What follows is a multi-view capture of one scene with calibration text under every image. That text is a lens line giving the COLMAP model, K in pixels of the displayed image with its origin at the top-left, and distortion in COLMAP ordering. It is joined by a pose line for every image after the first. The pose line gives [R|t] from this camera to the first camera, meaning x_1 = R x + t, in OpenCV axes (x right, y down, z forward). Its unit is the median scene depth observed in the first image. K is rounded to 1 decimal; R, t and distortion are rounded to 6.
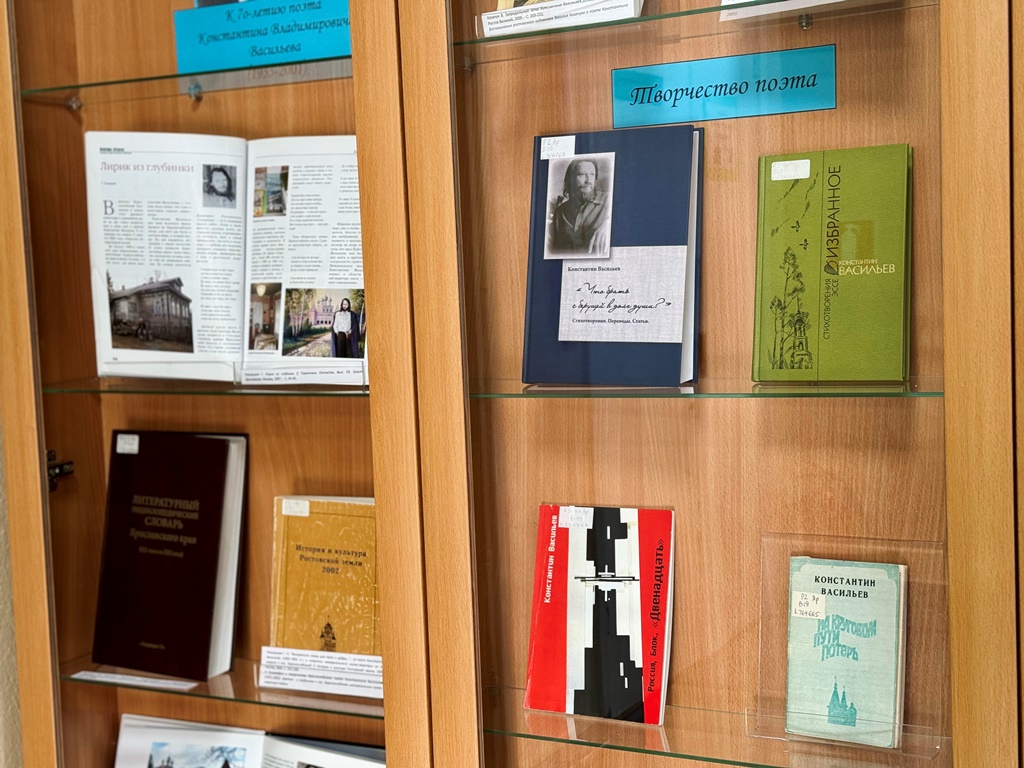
lens RADIAL K [[1424.2, 0, 512.0], [0, 1424.2, 384.0], [0, 0, 1]] dist [0.161900, -0.061710]
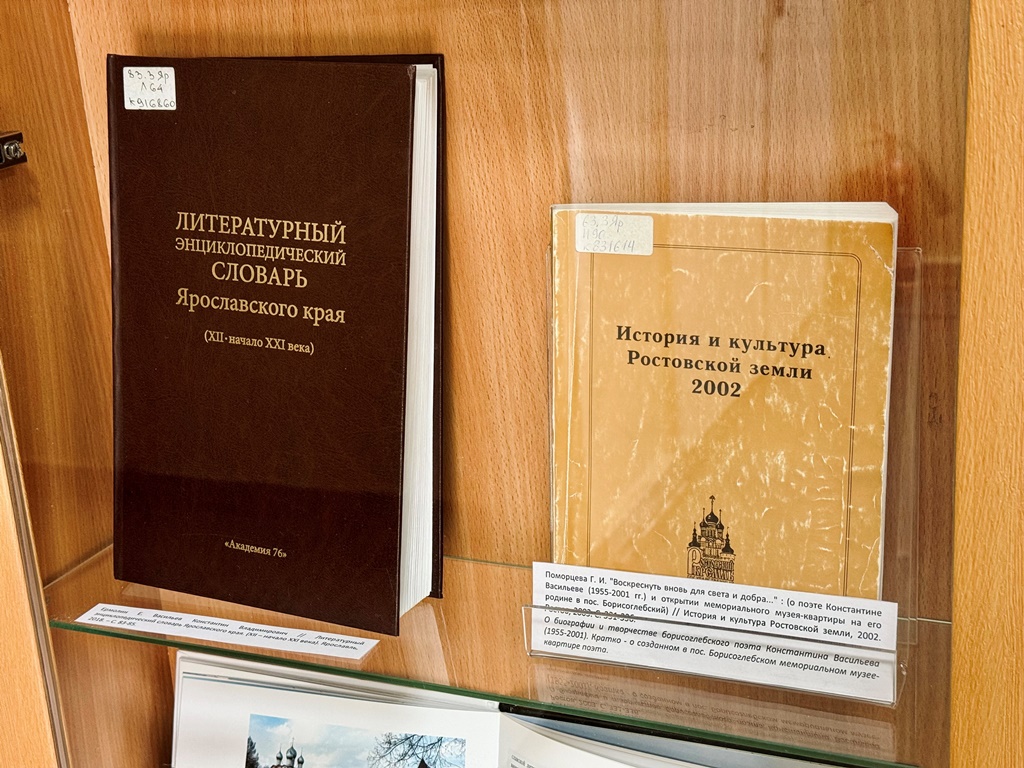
lens RADIAL K [[1424.2, 0, 512.0], [0, 1424.2, 384.0], [0, 0, 1]] dist [0.161900, -0.061710]
pose [[0.997579, -0.042587, 0.054979, -0.206168], [0.029723, 0.975818, 0.216556, 0.041123], [-0.062872, -0.214397, 0.974721, 0.617724]]
